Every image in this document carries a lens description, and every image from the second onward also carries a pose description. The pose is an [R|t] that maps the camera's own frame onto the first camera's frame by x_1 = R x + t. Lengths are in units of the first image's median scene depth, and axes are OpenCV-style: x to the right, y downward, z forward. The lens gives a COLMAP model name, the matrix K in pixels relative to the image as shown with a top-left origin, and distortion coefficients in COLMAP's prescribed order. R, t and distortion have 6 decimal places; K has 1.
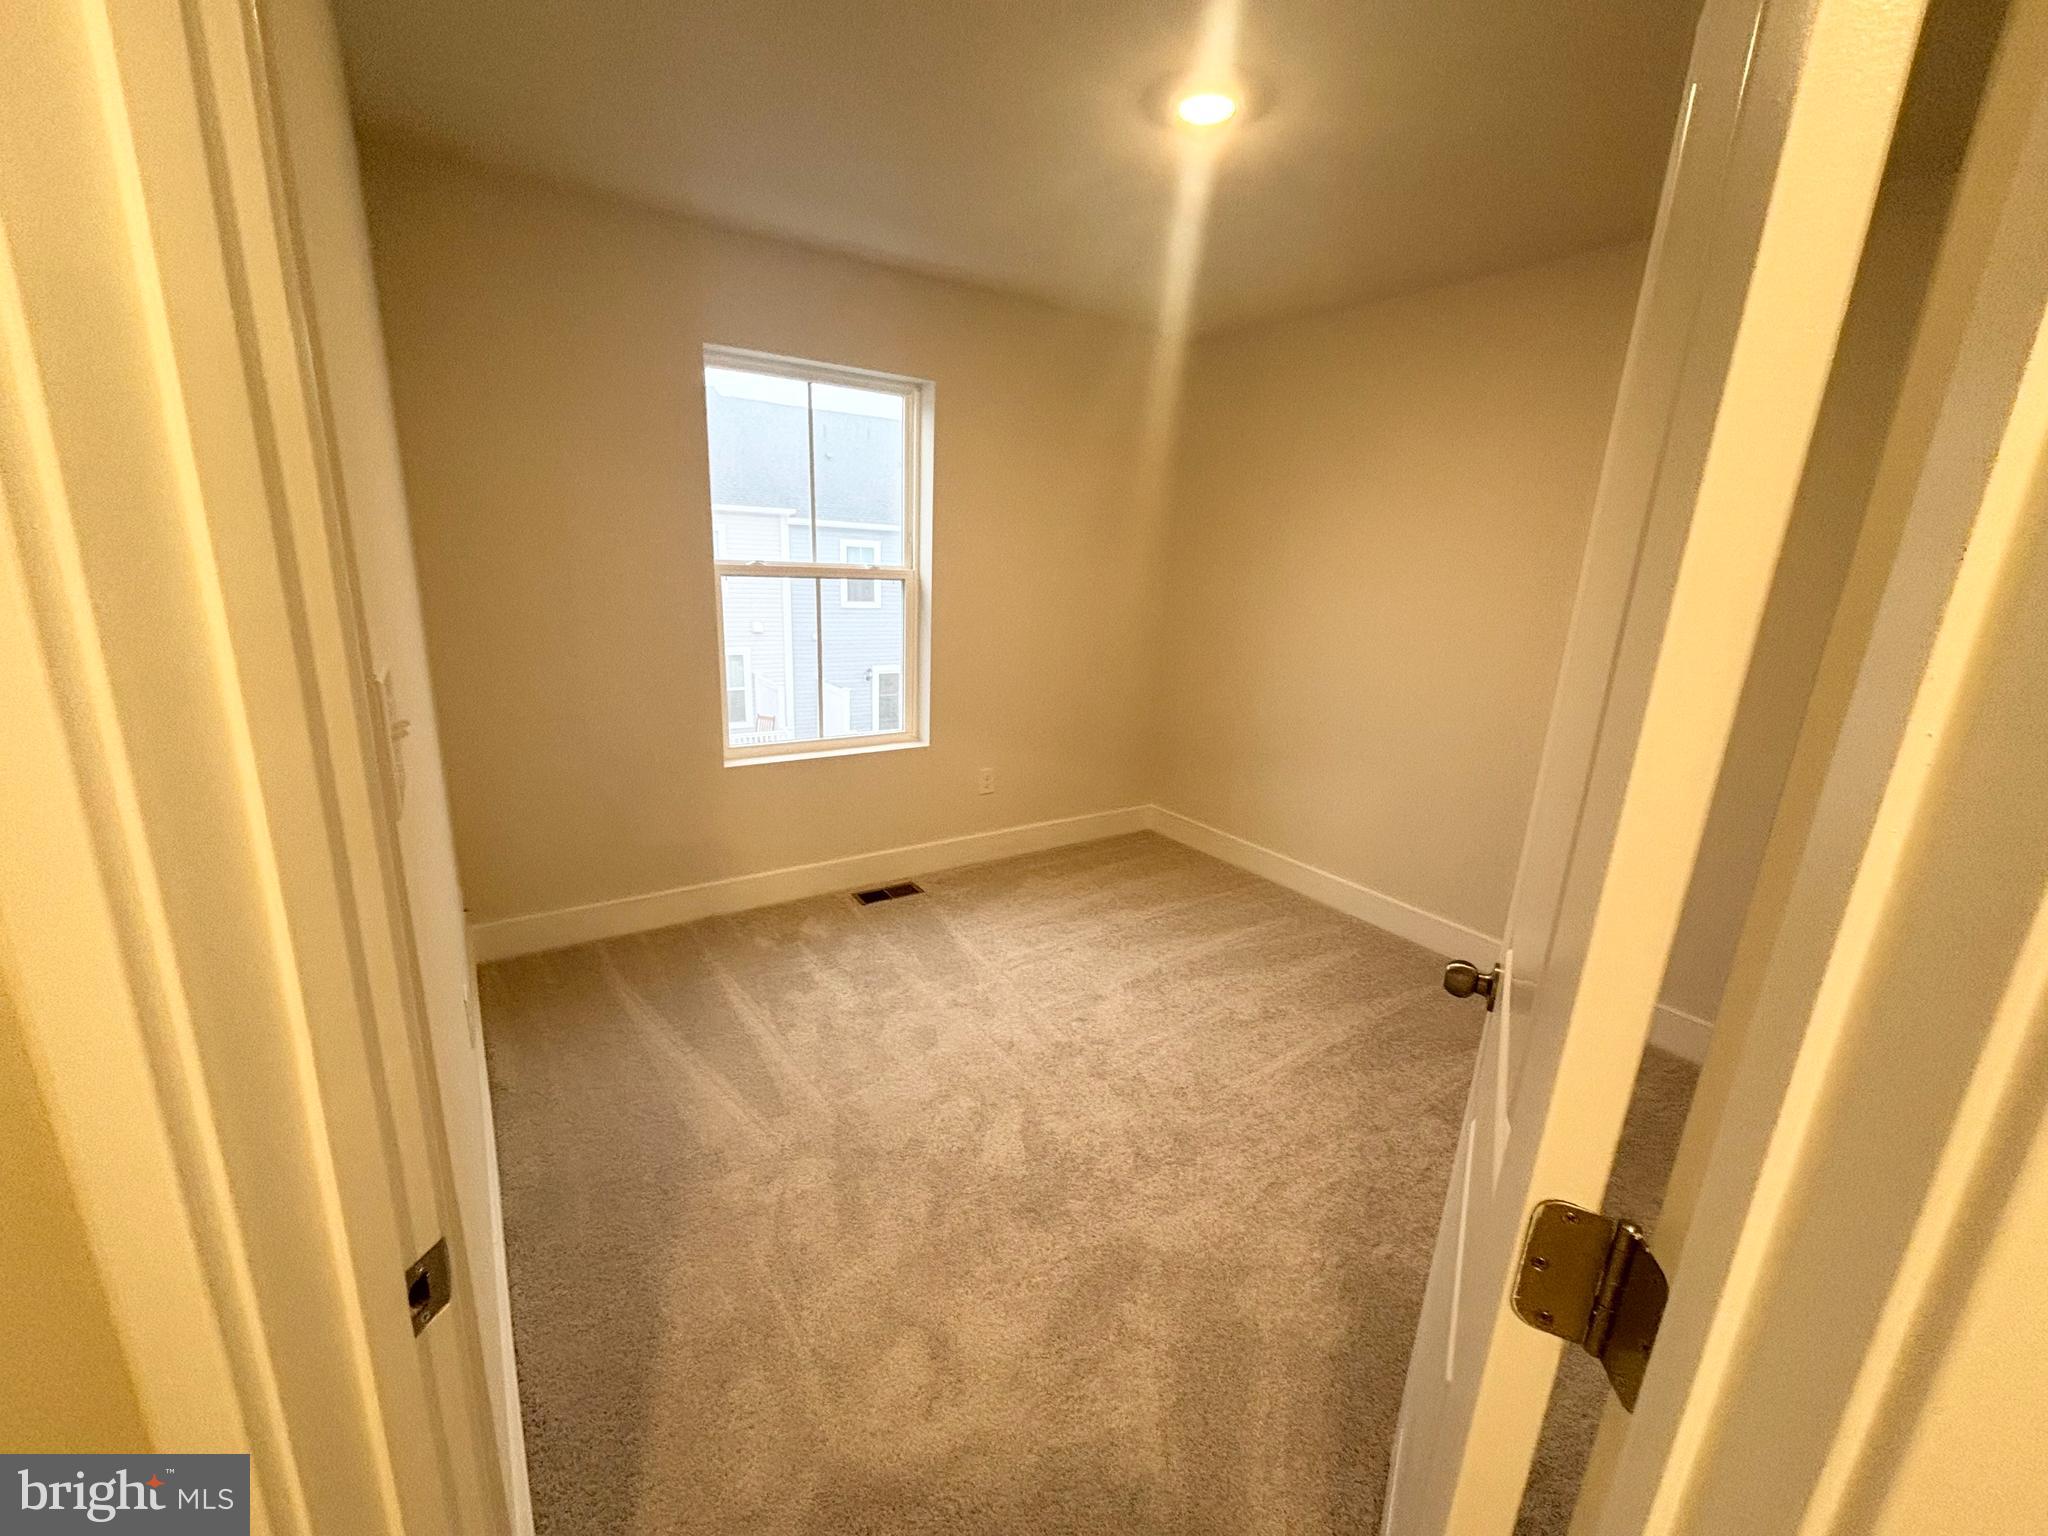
lens RADIAL K [[829.7, 0, 1024.8], [0, 829.7, 778.5], [0, 0, 1]] dist [-0.001631, -0.000258]
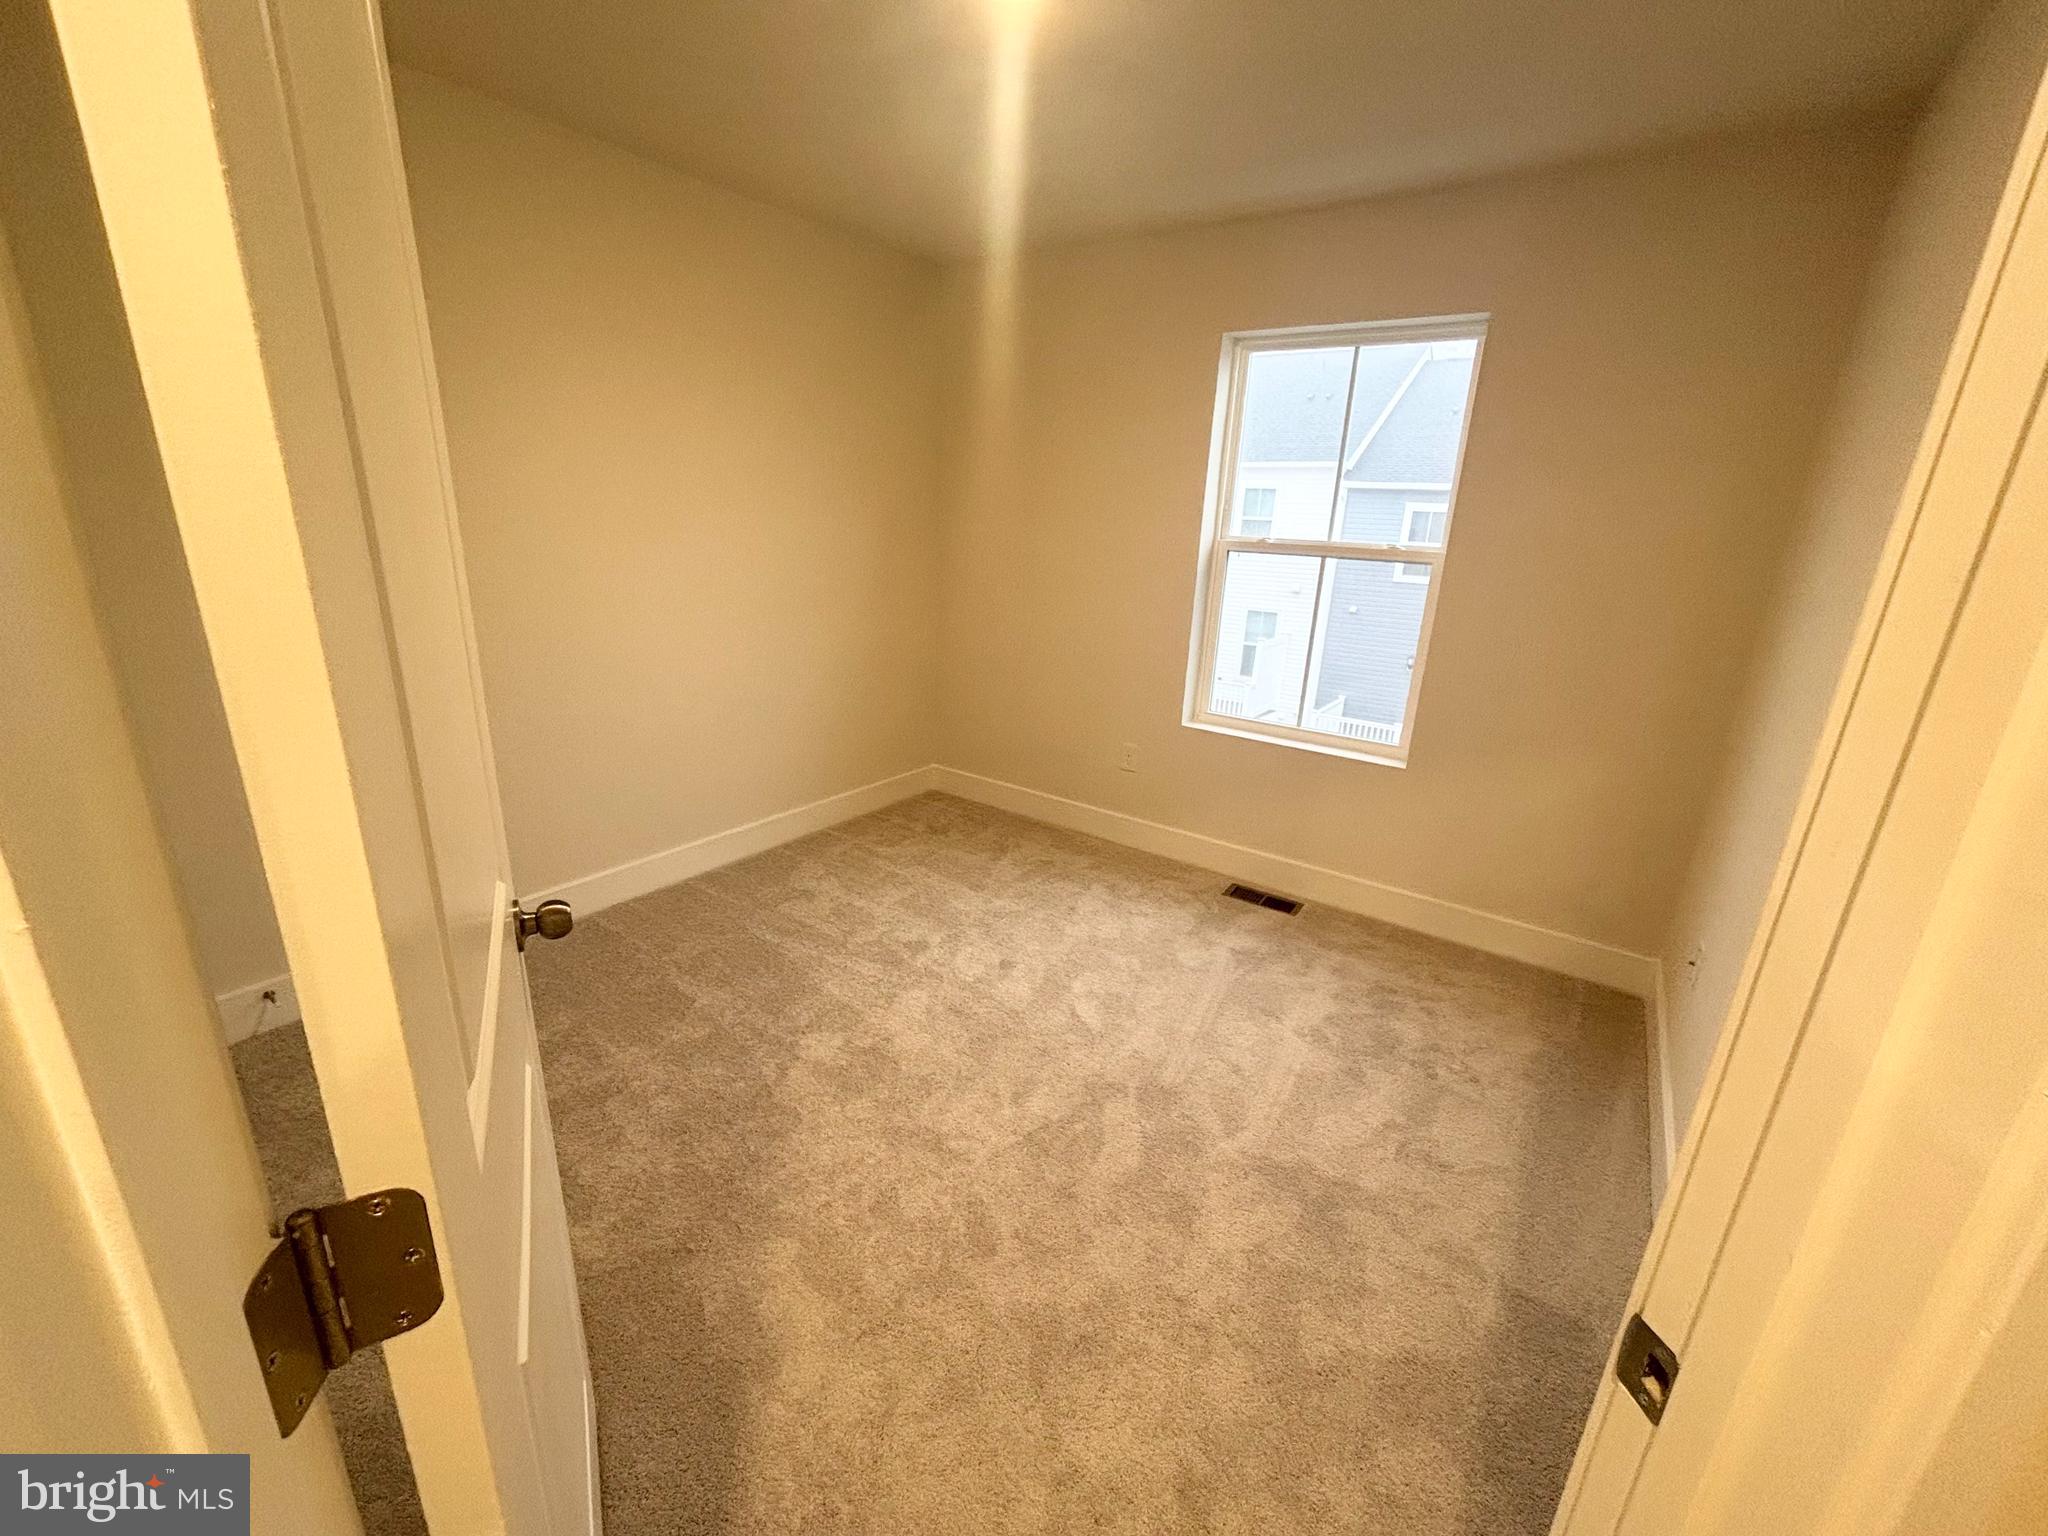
lens RADIAL K [[829.7, 0, 1024.2], [0, 829.7, 753.2], [0, 0, 1]] dist [-0.001631, -0.000258]
pose [[0.350535, 0.239073, -0.905522, 0.532839], [-0.272858, 0.950995, 0.145453, -0.075861], [0.895921, 0.196092, 0.398590, 0.370304]]
